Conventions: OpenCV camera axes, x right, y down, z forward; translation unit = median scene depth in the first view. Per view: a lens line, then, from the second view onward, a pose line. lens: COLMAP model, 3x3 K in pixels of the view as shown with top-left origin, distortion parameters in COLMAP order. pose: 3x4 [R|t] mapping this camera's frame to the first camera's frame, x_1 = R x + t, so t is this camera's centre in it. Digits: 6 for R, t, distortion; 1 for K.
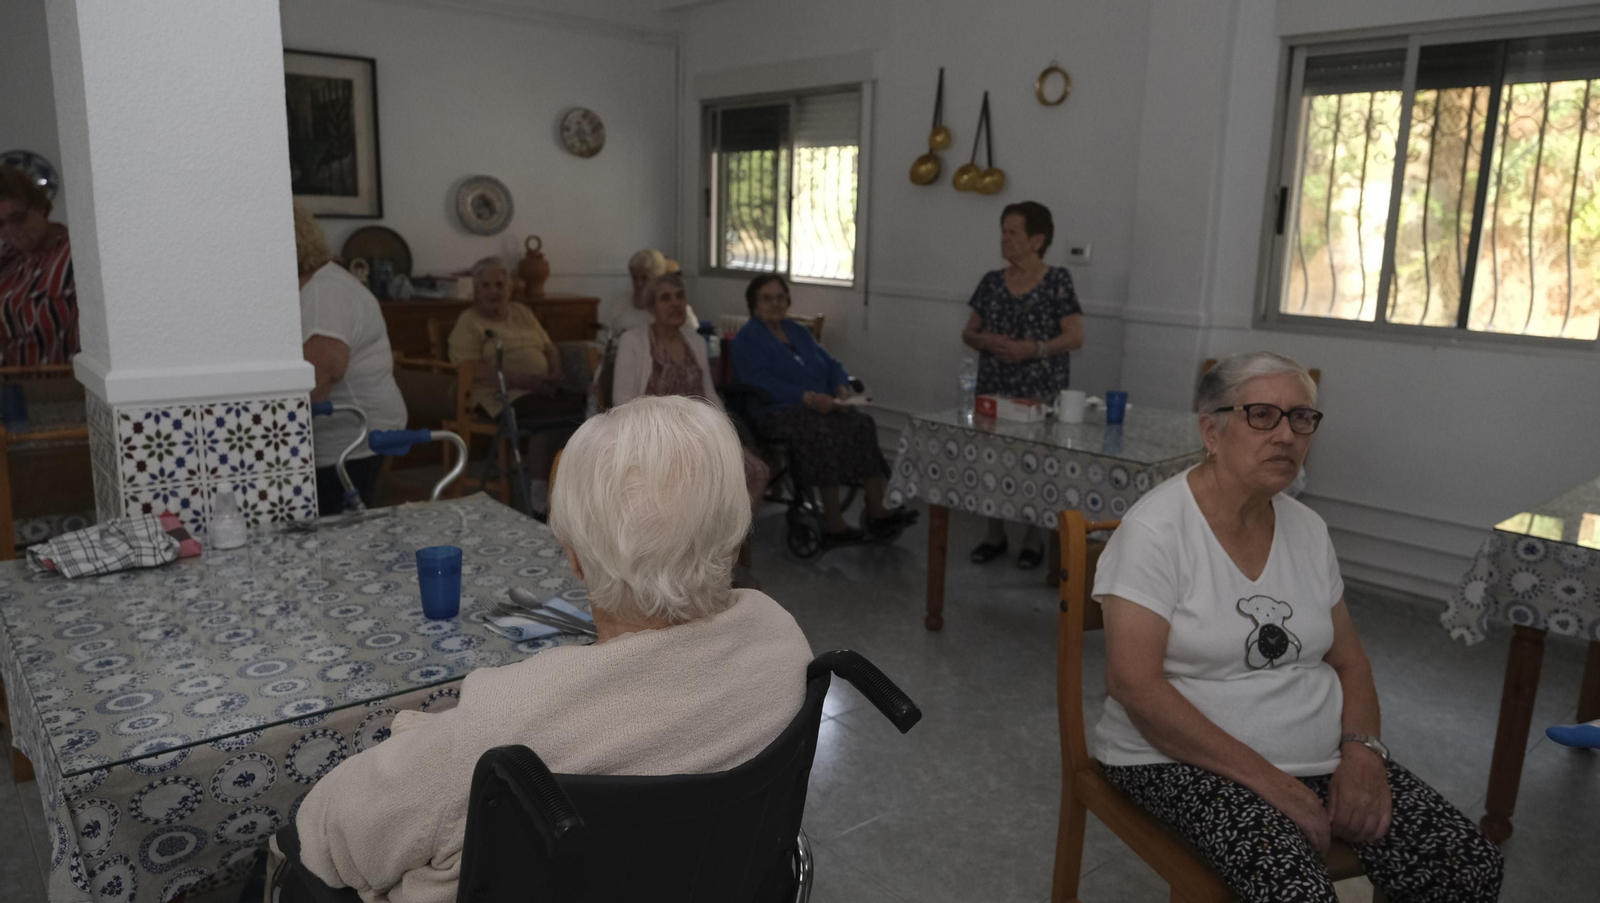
lens RADIAL K [[1135.4, 0, 800.0], [0, 1135.4, 451.5], [0, 0, 1]] dist [-0.026692, -0.001467]
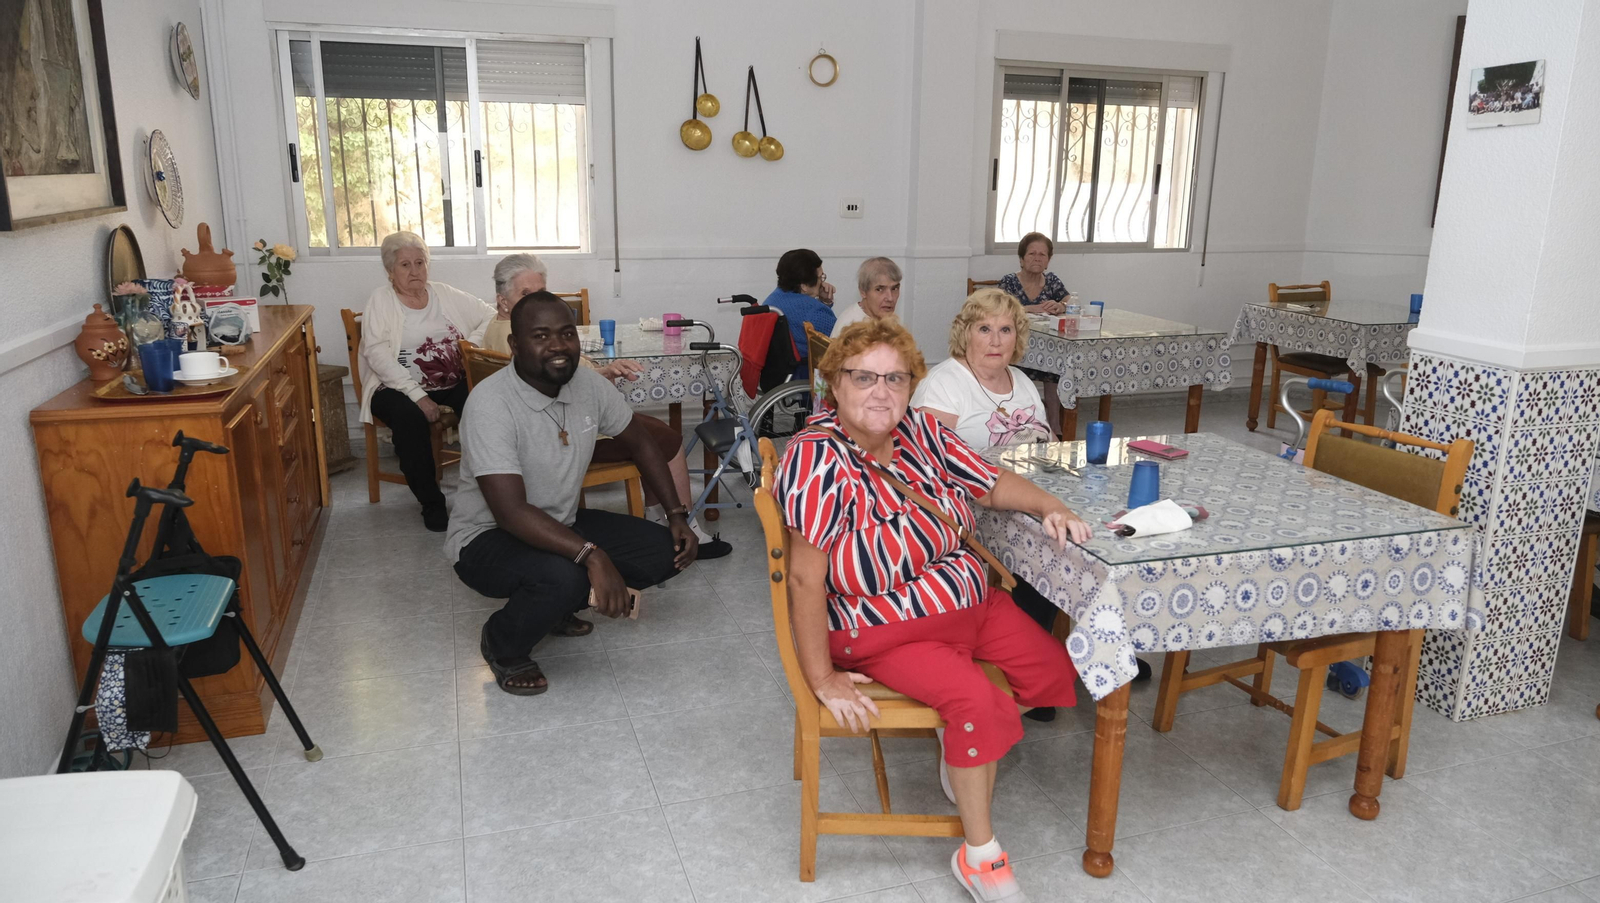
lens RADIAL K [[1135.4, 0, 800.0], [0, 1135.4, 451.5], [0, 0, 1]] dist [-0.026692, -0.001467]
pose [[0.335228, -0.245151, 0.909683, -0.881886], [0.182593, 0.964151, 0.192542, -0.153147], [-0.924274, 0.101556, 0.367973, 0.564512]]
